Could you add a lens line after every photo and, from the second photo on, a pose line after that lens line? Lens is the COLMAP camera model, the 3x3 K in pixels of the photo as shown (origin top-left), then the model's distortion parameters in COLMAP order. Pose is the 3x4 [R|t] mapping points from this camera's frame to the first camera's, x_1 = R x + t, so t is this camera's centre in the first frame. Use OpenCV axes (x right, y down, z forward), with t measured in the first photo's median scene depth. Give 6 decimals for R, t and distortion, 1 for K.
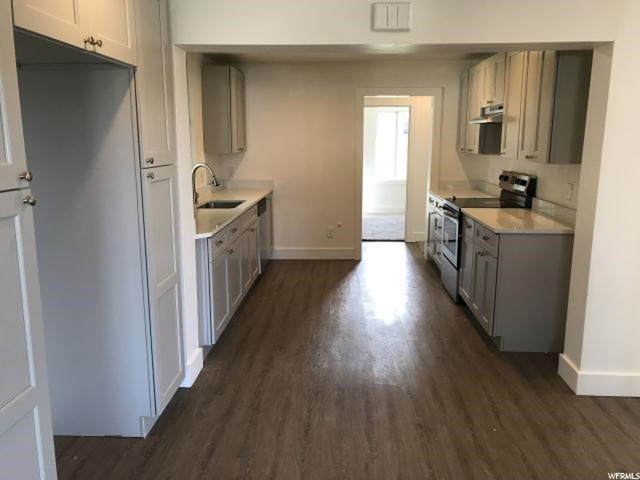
lens RADIAL K [[526.1, 0, 317.9], [0, 526.1, 239.4], [0, 0, 1]] dist [0.040631, -0.016664]
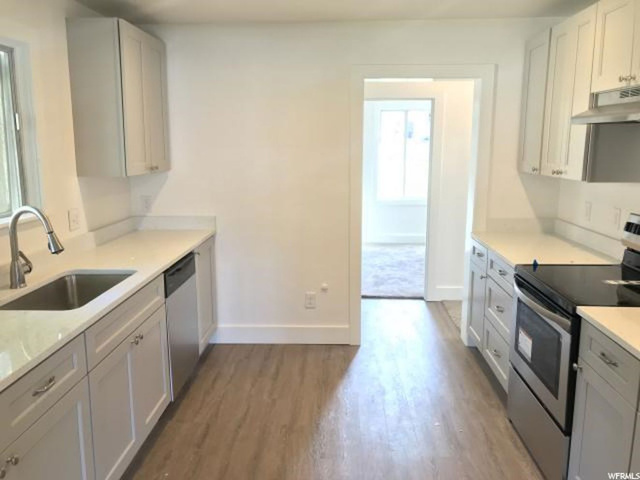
lens RADIAL K [[526.1, 0, 319.5], [0, 526.1, 233.1], [0, 0, 1]] dist [0.040631, -0.016664]
pose [[0.999986, -0.000344, 0.005230, 0.033800], [0.000438, 0.999838, -0.018003, -0.085847], [-0.005223, 0.018005, 0.999824, 0.404630]]
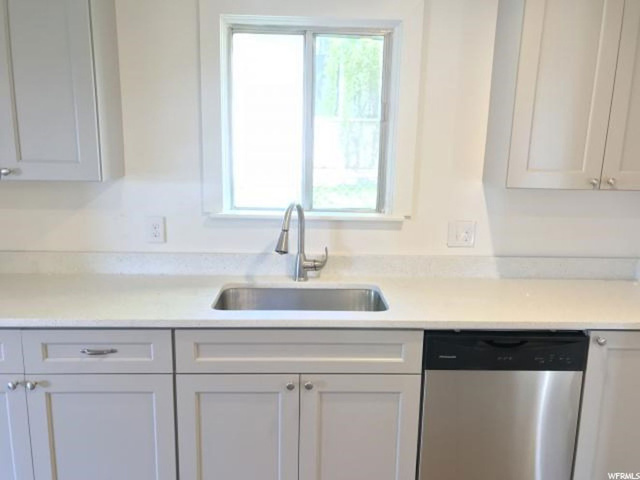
lens RADIAL K [[526.1, 0, 319.7], [0, 526.1, 243.9], [0, 0, 1]] dist [0.040631, -0.016664]
pose [[0.070116, 0.194682, -0.978357, 0.185473], [-0.204444, 0.962756, 0.176926, -0.149628], [0.976364, 0.187614, 0.107306, 0.761223]]
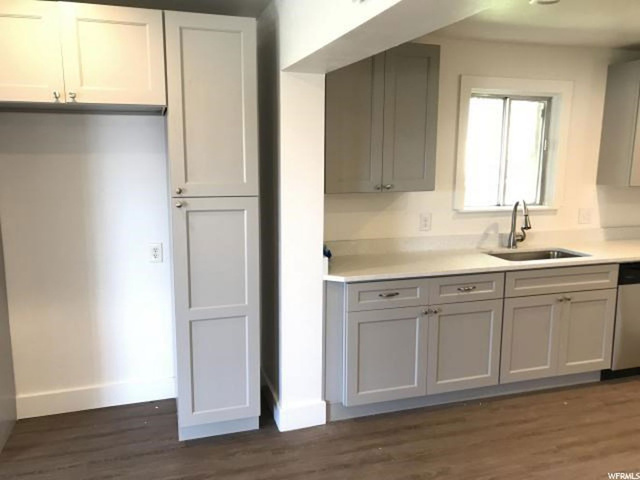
lens RADIAL K [[526.1, 0, 316.8], [0, 526.1, 240.2], [0, 0, 1]] dist [0.040631, -0.016664]
pose [[0.338425, 0.144733, -0.929796, 0.316788], [-0.175790, 0.980430, 0.088631, -0.077754], [0.924428, 0.133454, 0.357245, 0.356965]]
